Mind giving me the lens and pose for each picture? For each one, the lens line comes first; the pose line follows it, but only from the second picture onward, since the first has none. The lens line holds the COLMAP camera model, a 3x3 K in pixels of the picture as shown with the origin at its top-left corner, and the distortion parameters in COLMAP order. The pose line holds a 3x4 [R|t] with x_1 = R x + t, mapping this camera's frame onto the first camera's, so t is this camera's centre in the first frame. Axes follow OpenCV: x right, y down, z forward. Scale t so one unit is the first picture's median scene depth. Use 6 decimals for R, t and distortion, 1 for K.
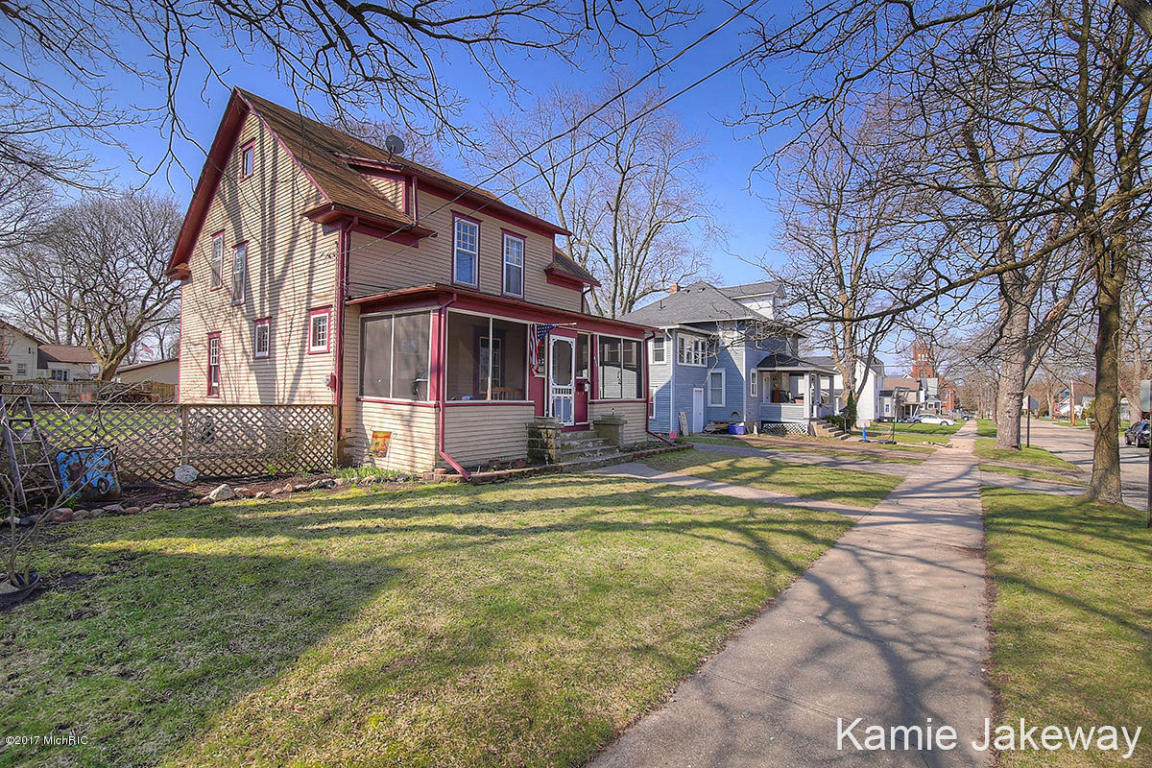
lens RADIAL K [[545.2, 0, 573.6], [0, 545.2, 379.1], [0, 0, 1]] dist [-0.001972, -0.000022]
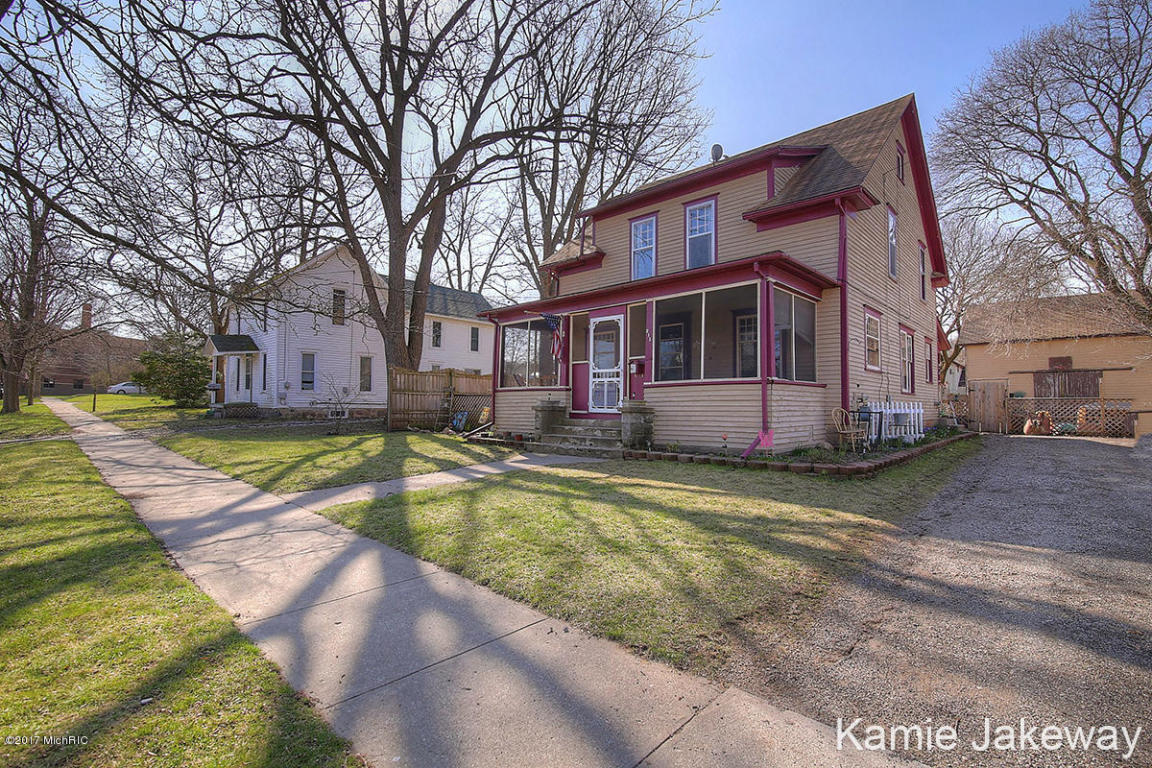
lens RADIAL K [[538.0, 0, 570.0], [0, 538.0, 384.0], [0, 0, 1]] dist [-0.014869, 0.000079]
pose [[-0.130488, -0.052713, -0.990048, 0.741632], [0.019781, 0.998248, -0.055757, 0.072263], [0.991252, -0.026860, -0.129217, 0.877705]]
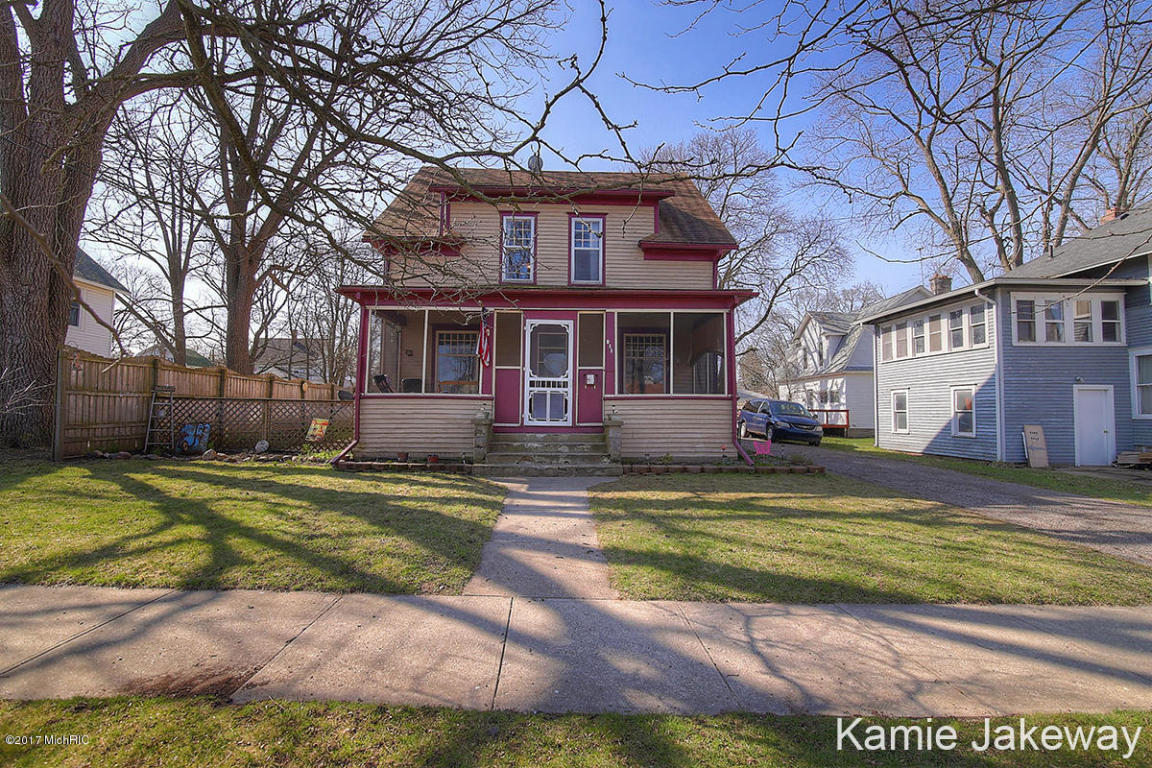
lens RADIAL K [[538.0, 0, 570.0], [0, 538.0, 384.0], [0, 0, 1]] dist [-0.014869, 0.000079]
pose [[0.624448, -0.046787, -0.779664, 0.538462], [0.019855, 0.998833, -0.044037, 0.048866], [0.780814, 0.012019, 0.624648, 0.420073]]
